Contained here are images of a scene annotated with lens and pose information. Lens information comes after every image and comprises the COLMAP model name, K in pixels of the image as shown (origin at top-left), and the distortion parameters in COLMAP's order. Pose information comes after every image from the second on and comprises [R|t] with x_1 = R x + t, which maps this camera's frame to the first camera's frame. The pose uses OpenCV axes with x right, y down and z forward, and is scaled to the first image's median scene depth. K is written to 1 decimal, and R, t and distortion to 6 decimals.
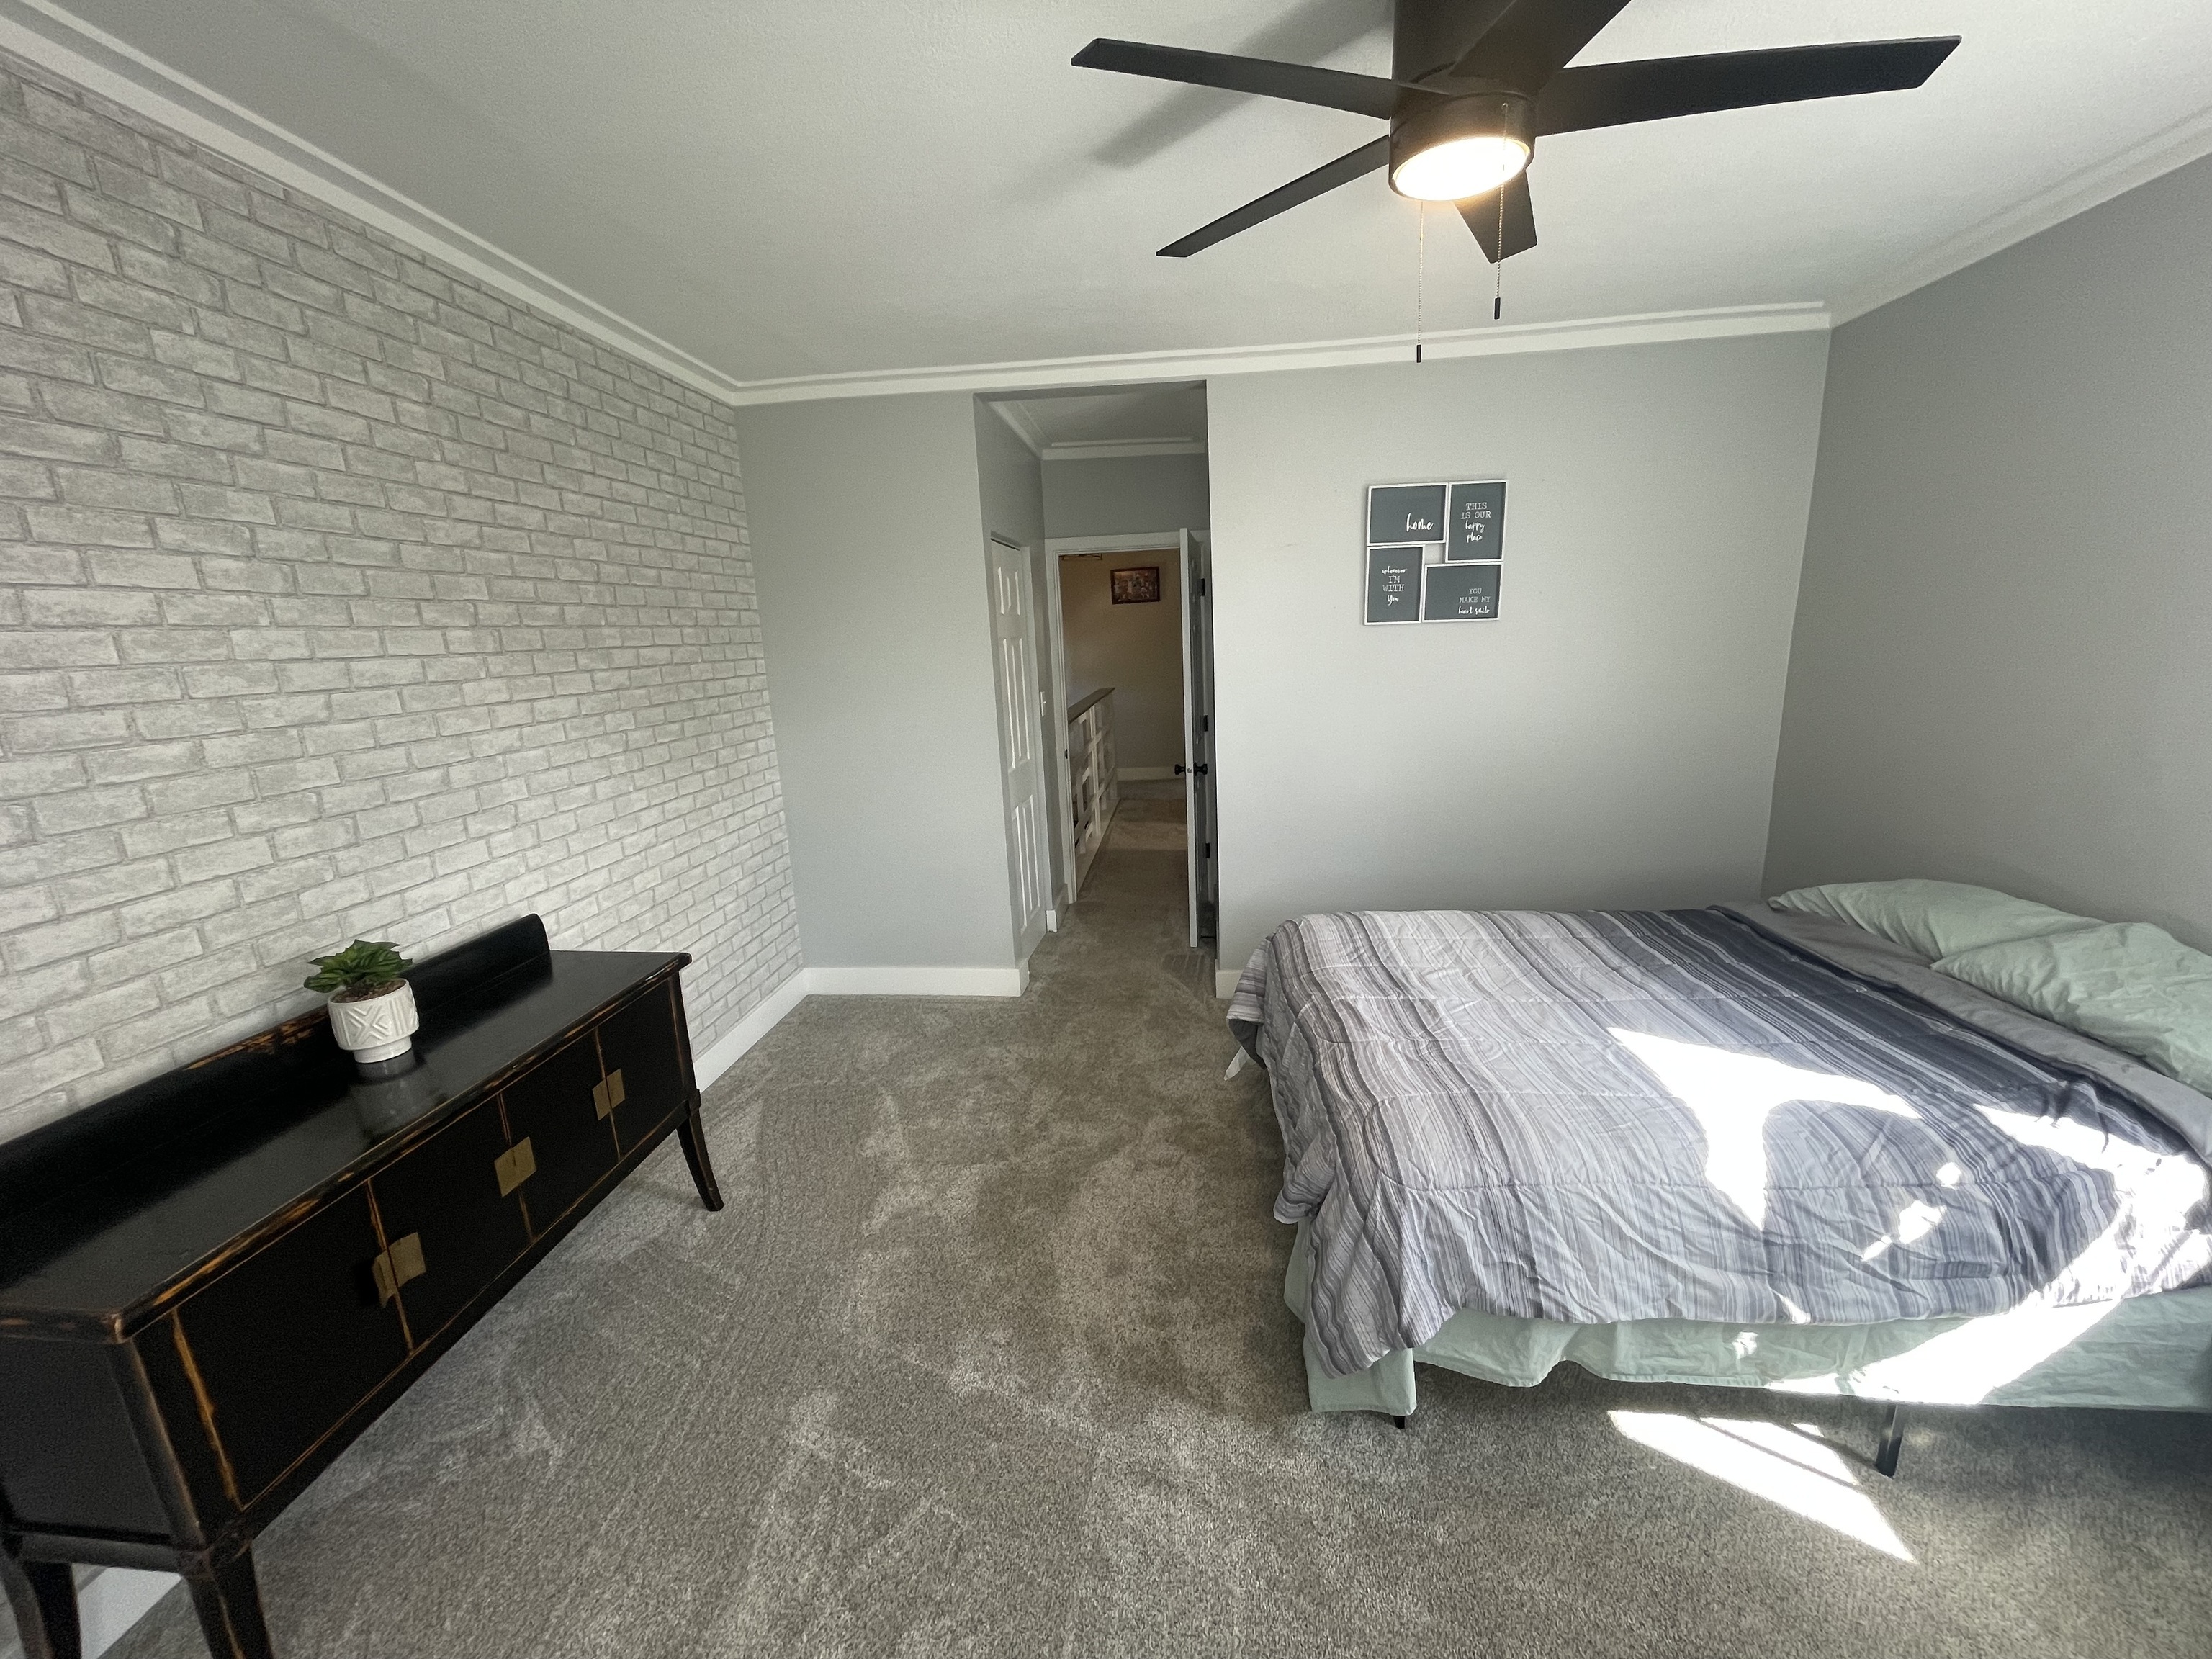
lens RADIAL K [[893.8, 0, 1102.2], [0, 893.8, 836.7], [0, 0, 1]] dist [-0.003669, -0.000121]
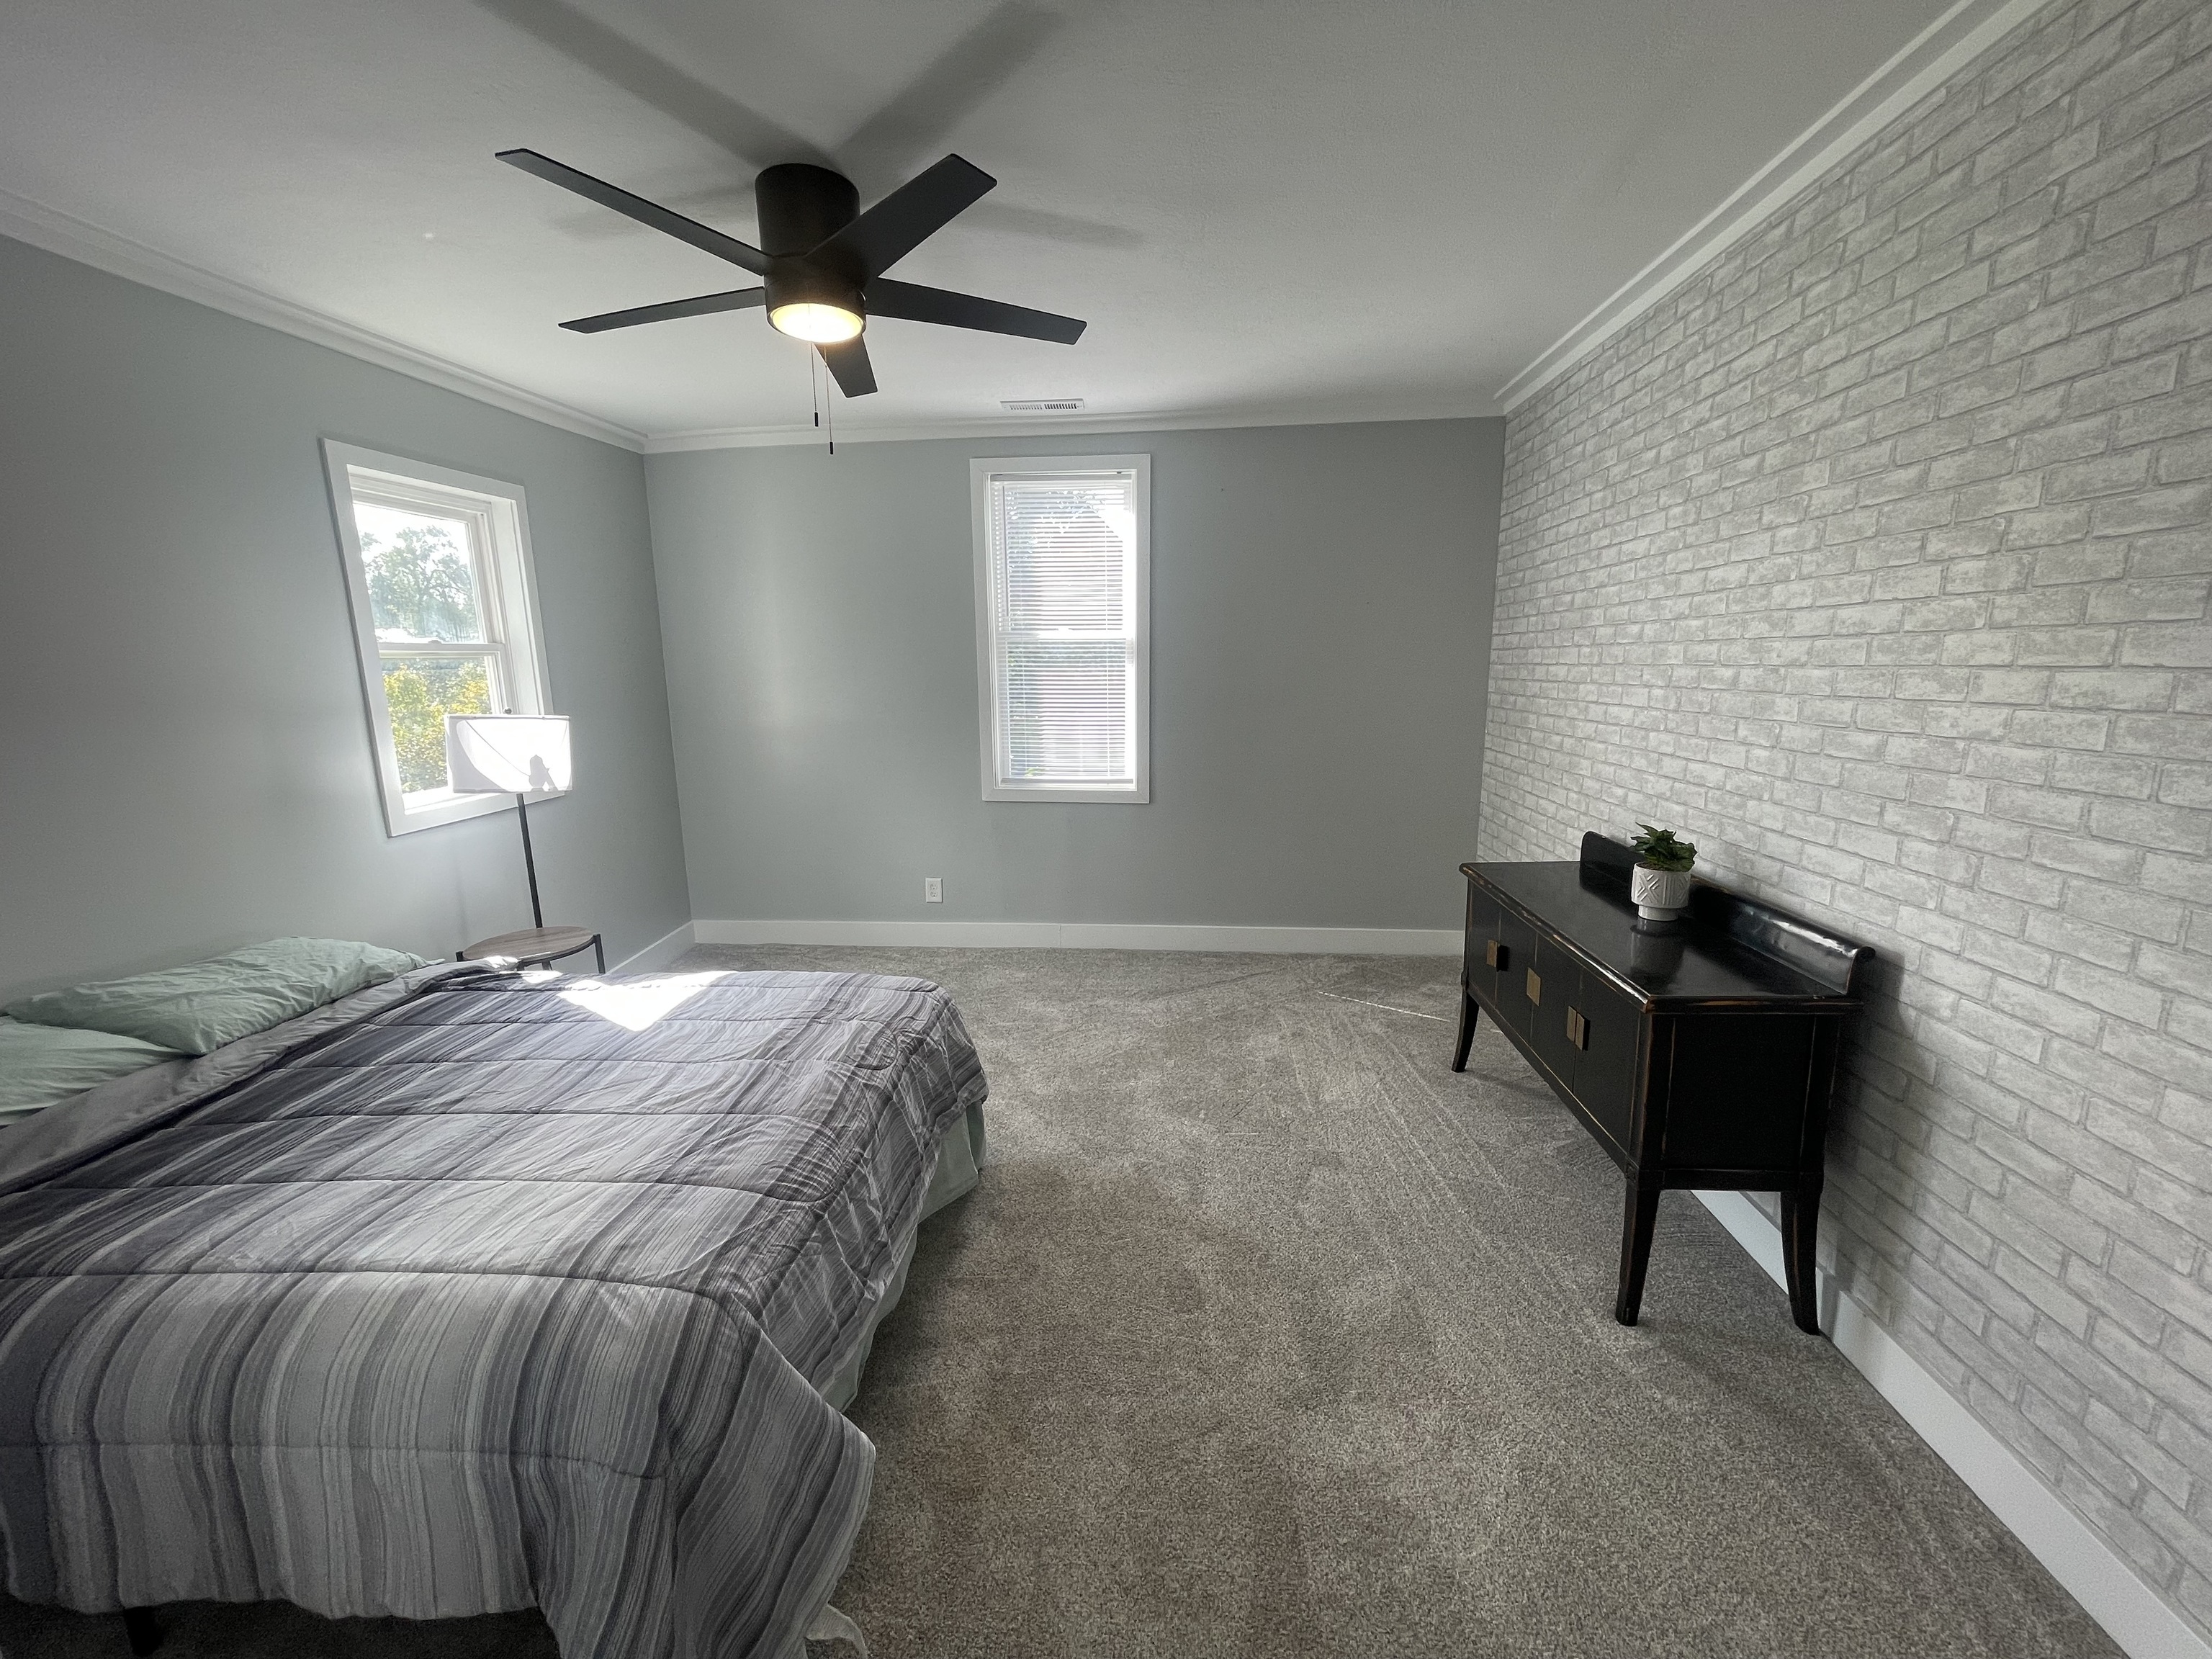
lens RADIAL K [[893.8, 0, 1102.2], [0, 893.8, 836.7], [0, 0, 1]] dist [-0.003669, -0.000121]
pose [[-0.997949, 0.063956, 0.002695, -0.001179], [0.059604, 0.913038, 0.403496, -0.419801], [0.023346, 0.402829, -0.914977, 2.017709]]
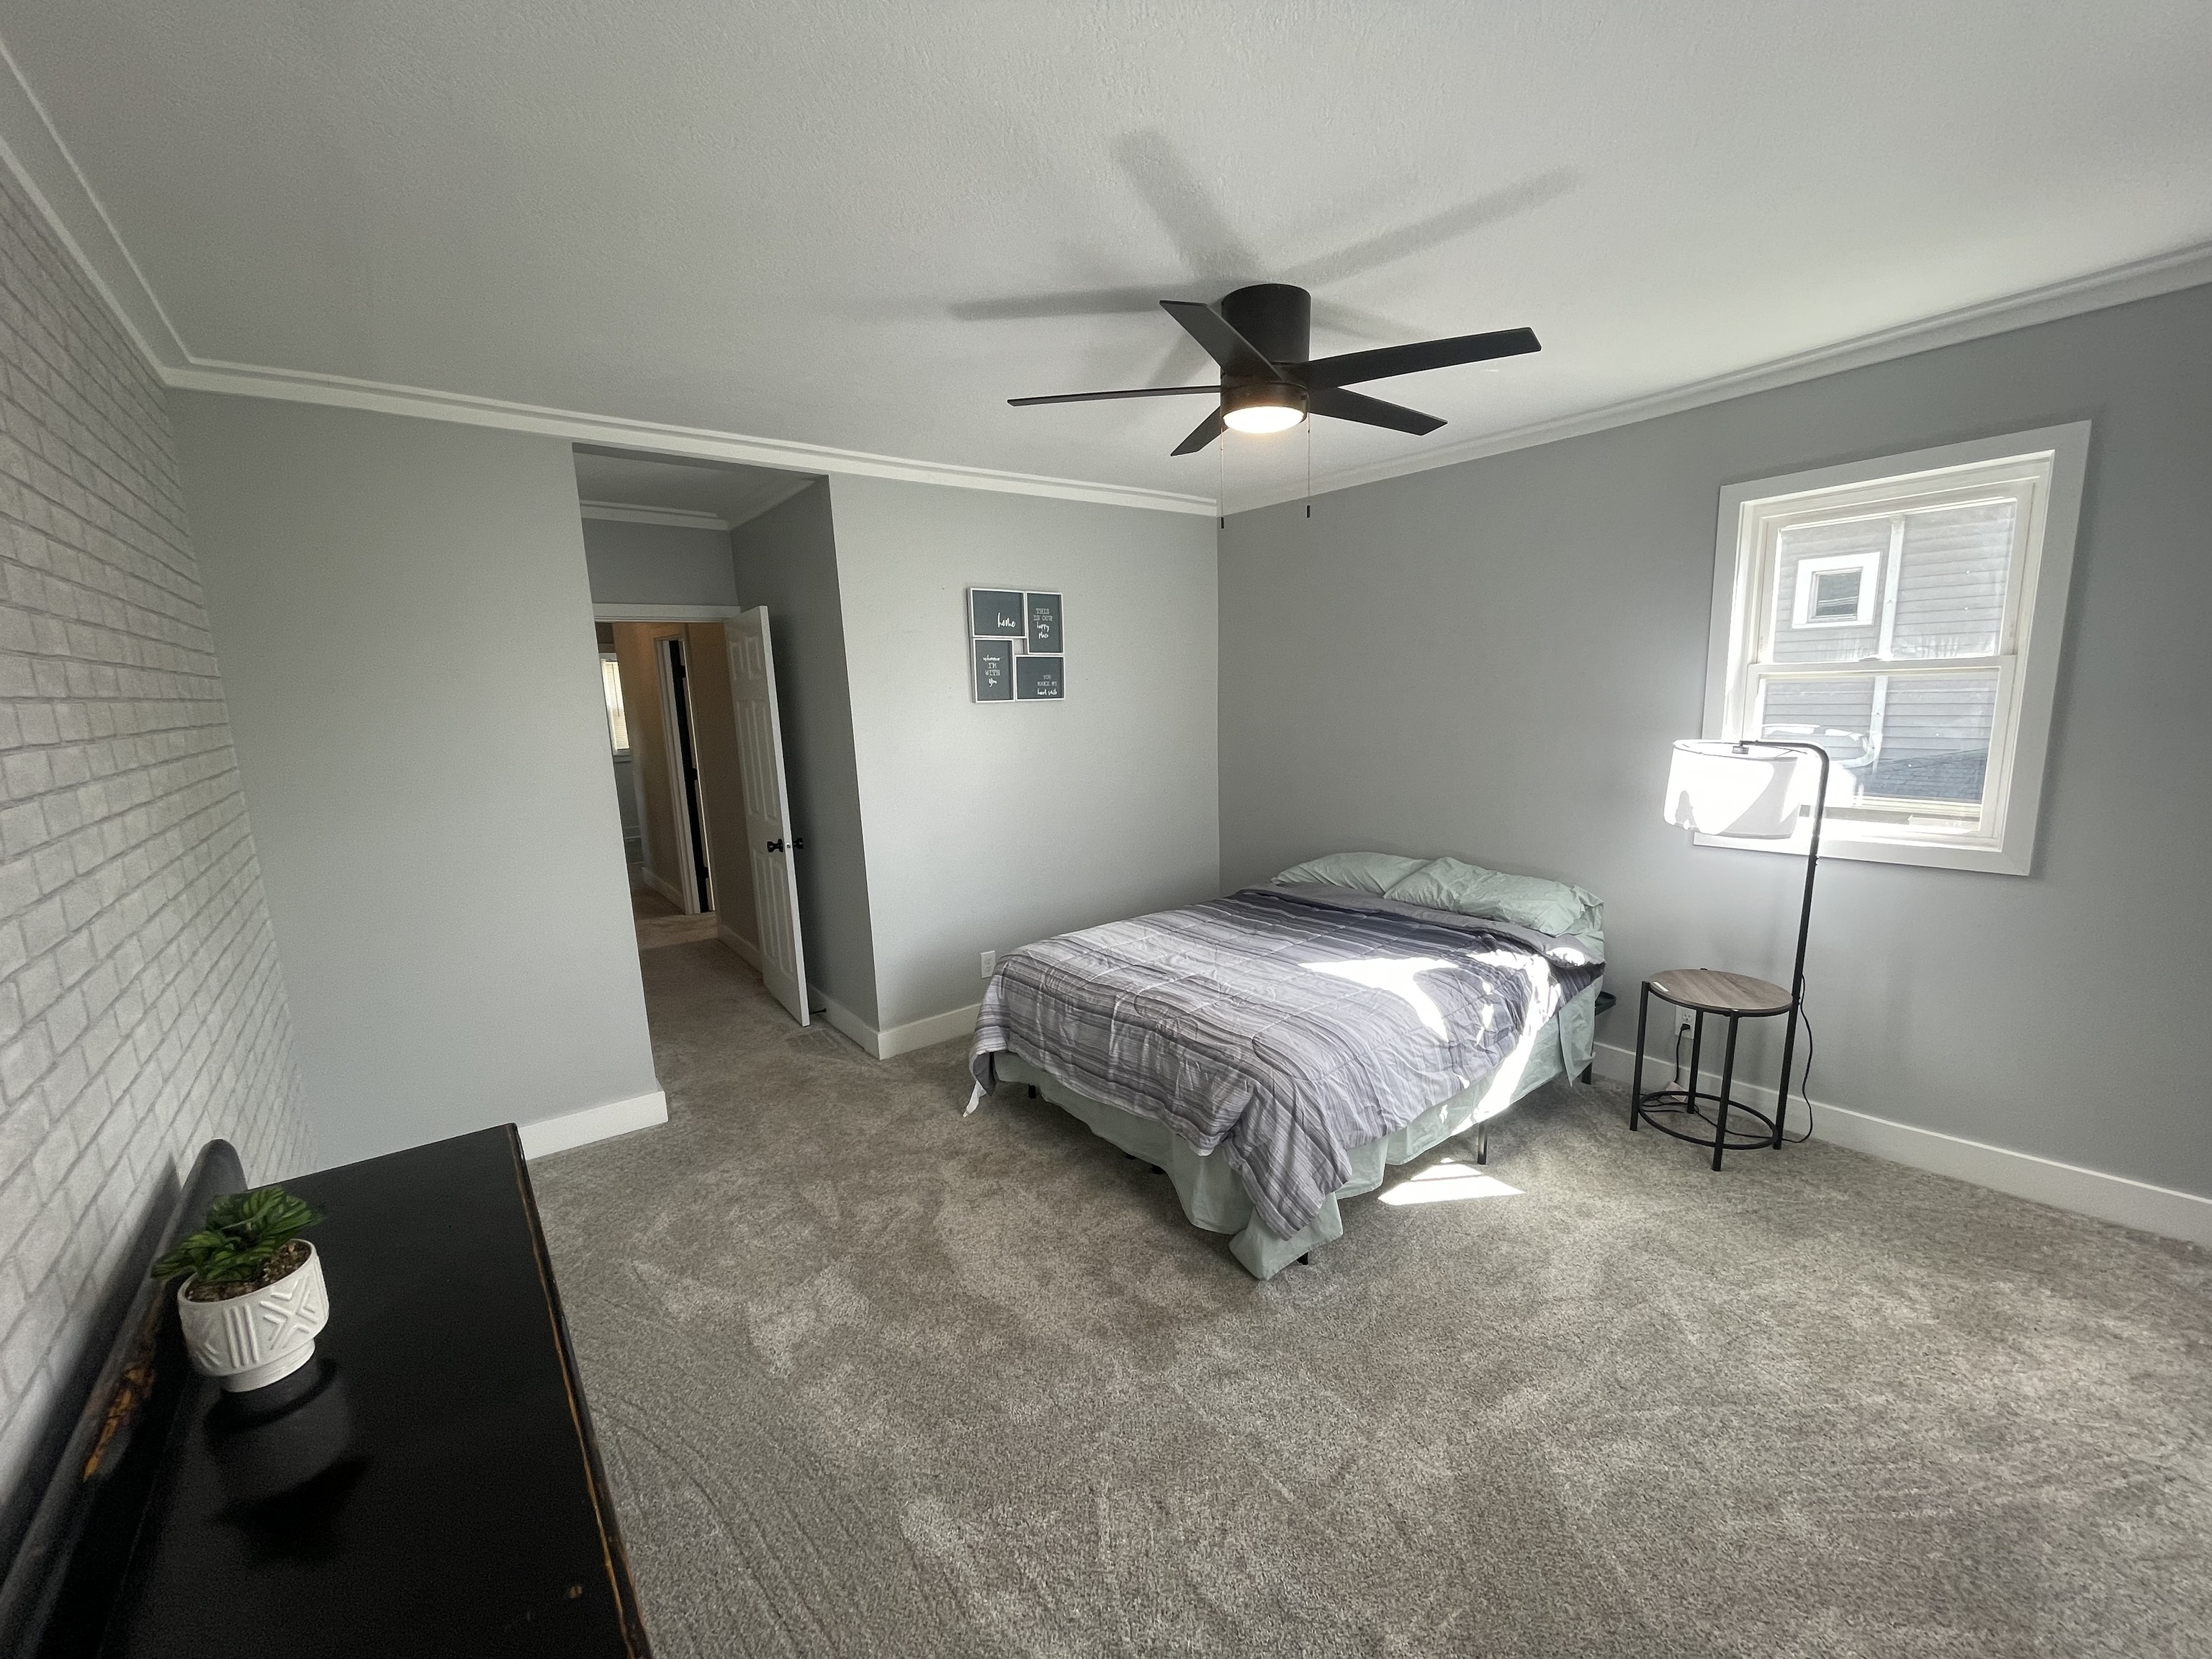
lens RADIAL K [[885.0, 0, 1105.2], [0, 885.0, 835.6], [0, 0, 1]] dist [0.000399, -0.000402]
pose [[0.724846, -0.097492, 0.681977, -0.722733], [0.154183, 0.987782, -0.022667, -0.020853], [-0.671435, 0.121579, 0.731022, 0.099274]]
